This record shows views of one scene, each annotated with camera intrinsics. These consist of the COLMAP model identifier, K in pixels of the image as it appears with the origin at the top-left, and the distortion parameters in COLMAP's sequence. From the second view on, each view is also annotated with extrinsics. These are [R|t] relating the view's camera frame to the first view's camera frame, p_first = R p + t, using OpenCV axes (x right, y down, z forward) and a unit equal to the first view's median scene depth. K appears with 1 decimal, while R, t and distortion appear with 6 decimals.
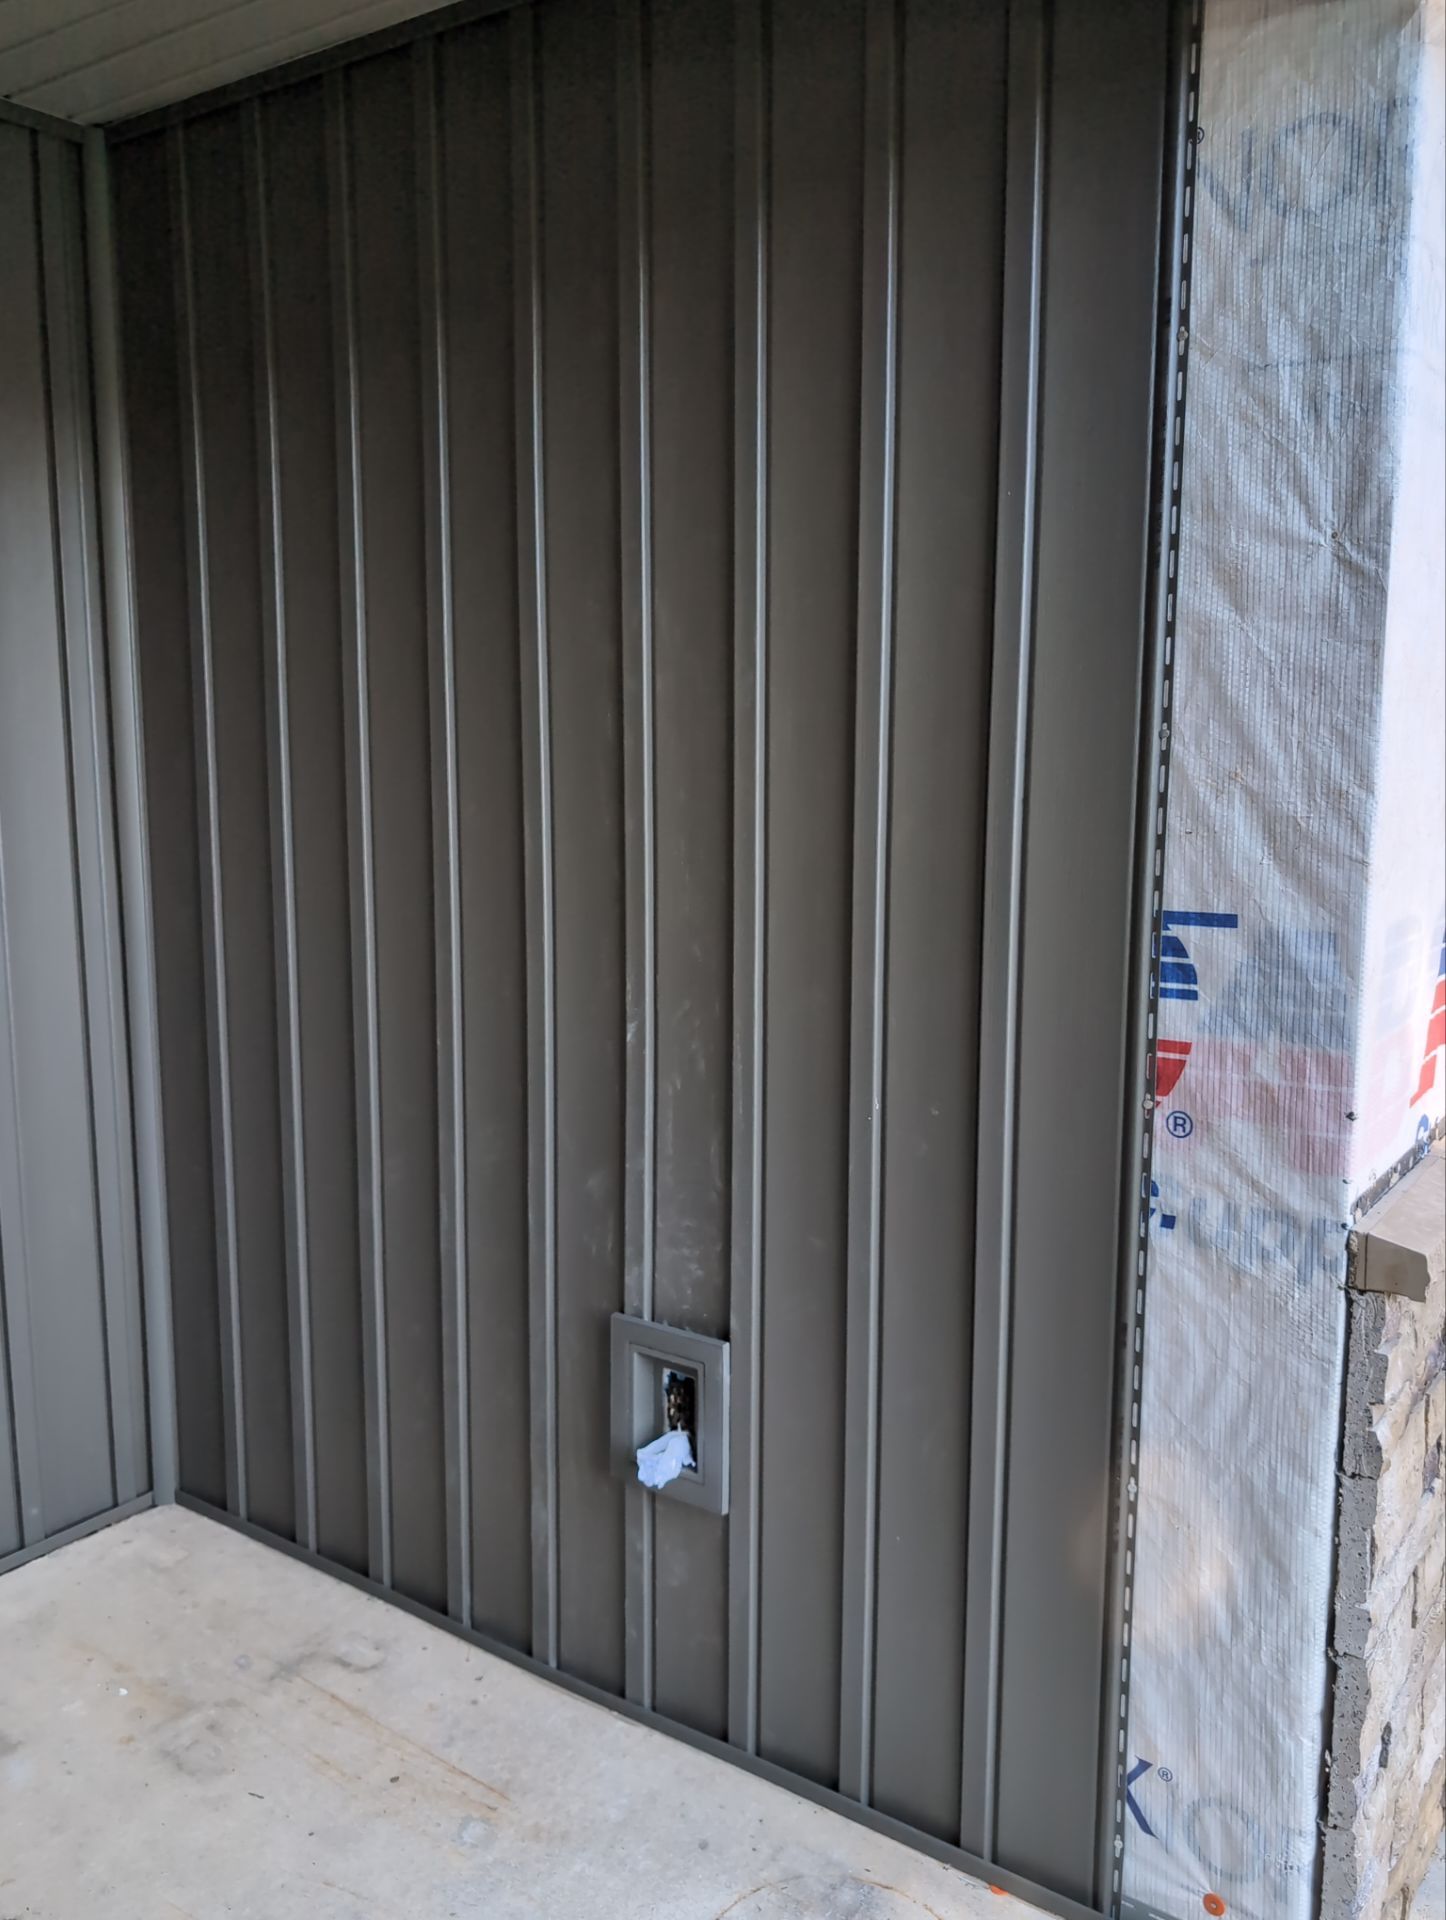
lens RADIAL K [[1610.1, 0, 723.0], [0, 1610.1, 960.0], [0, 0, 1]] dist [0.001388, 0.006333]
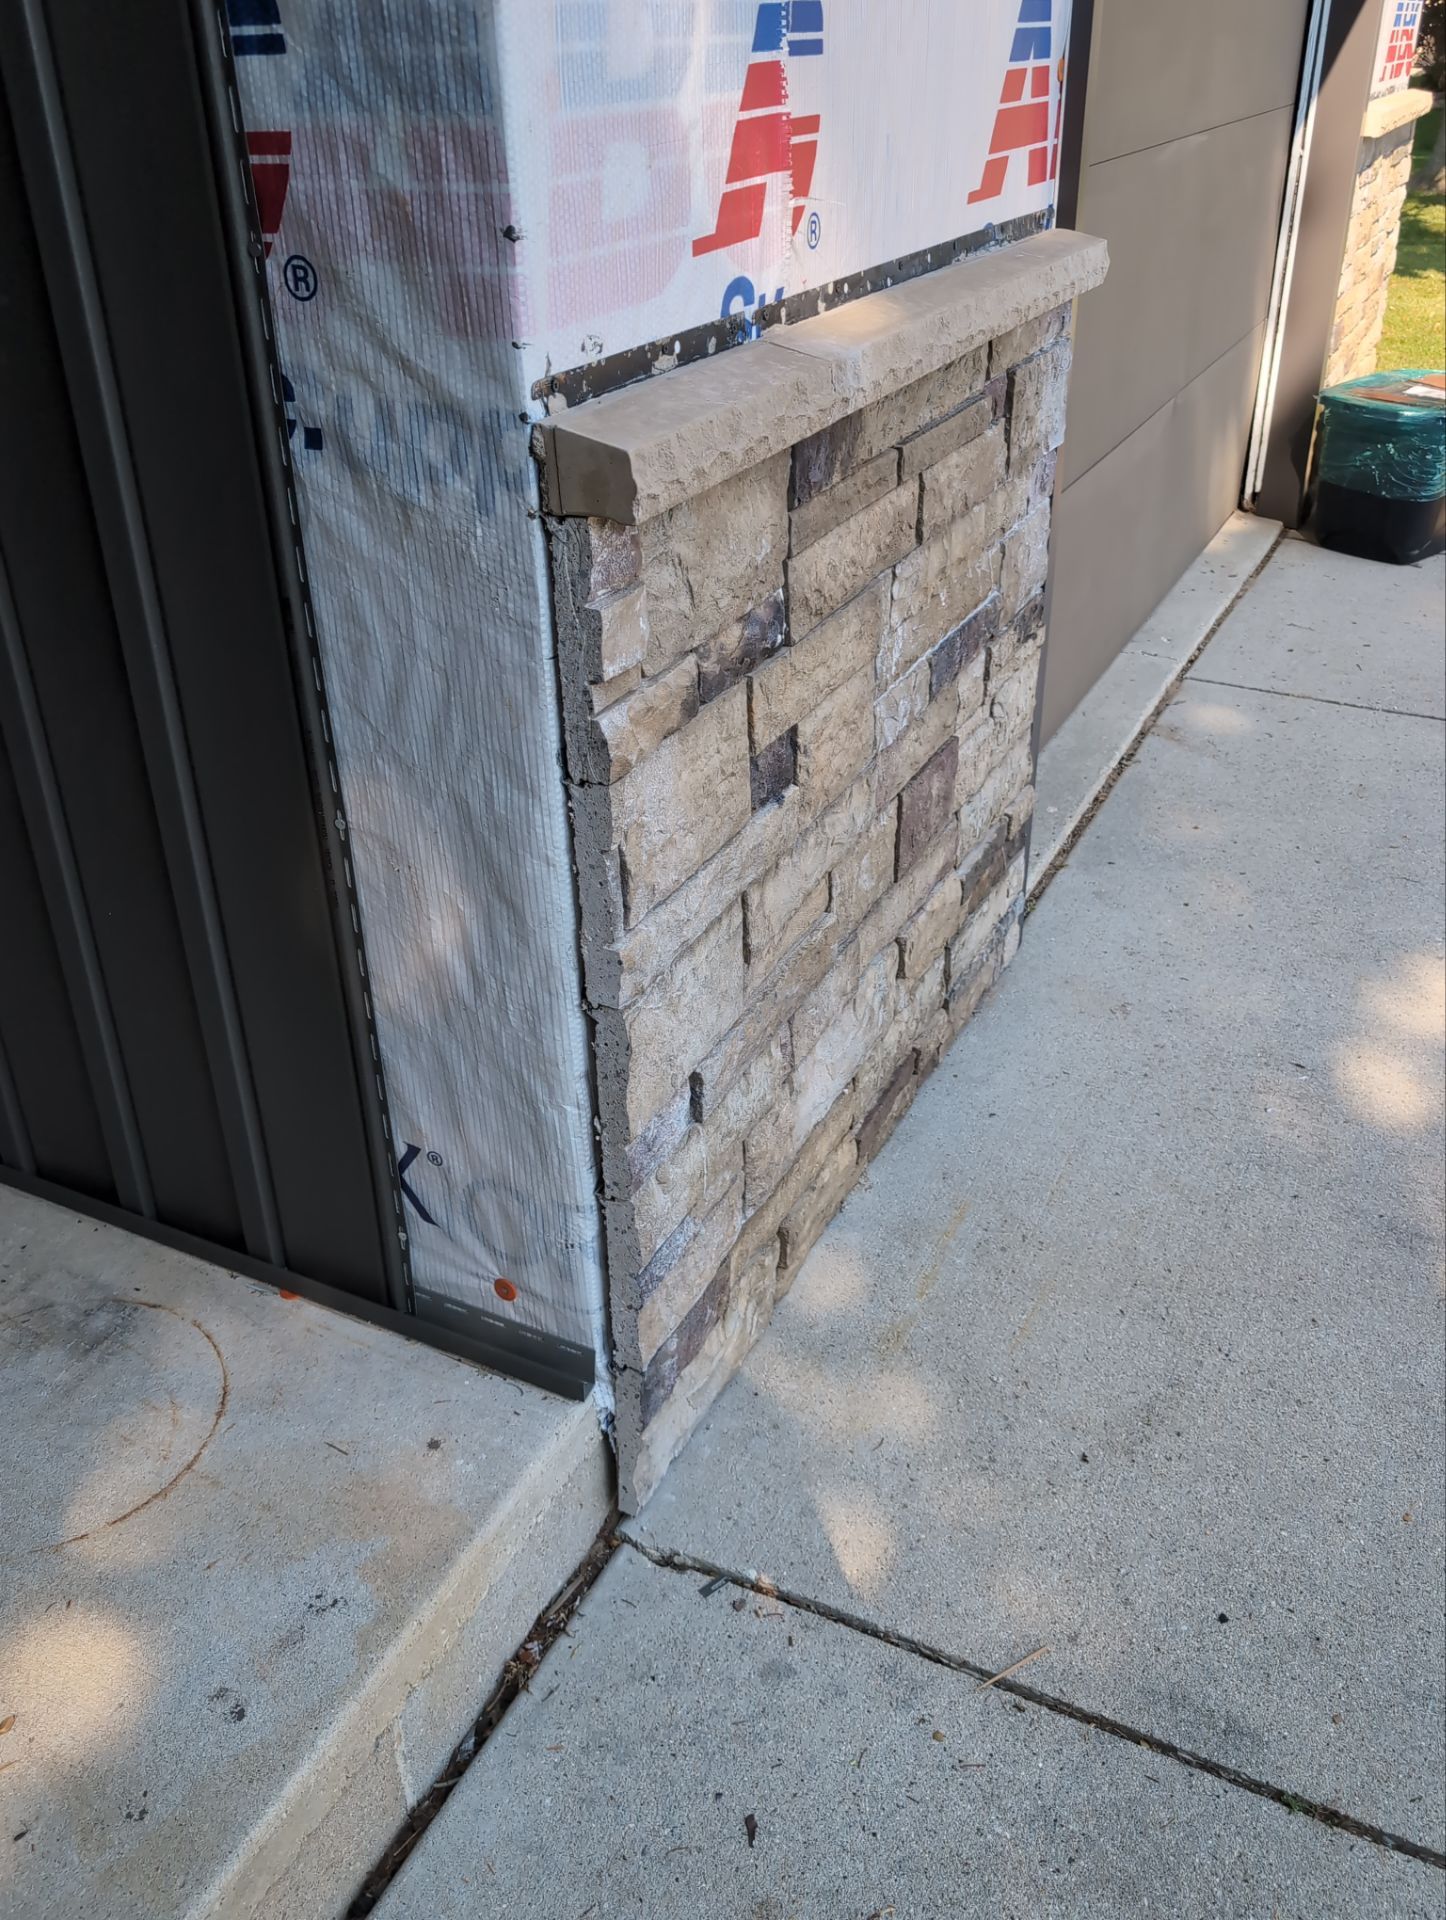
lens RADIAL K [[1626.4, 0, 723.0], [0, 1626.4, 960.0], [0, 0, 1]] dist [0.003308, -0.012852]
pose [[0.988427, -0.088234, 0.123395, 0.345933], [0.037165, 0.929500, 0.366945, 0.123115], [-0.147073, -0.358113, 0.922022, 0.273053]]
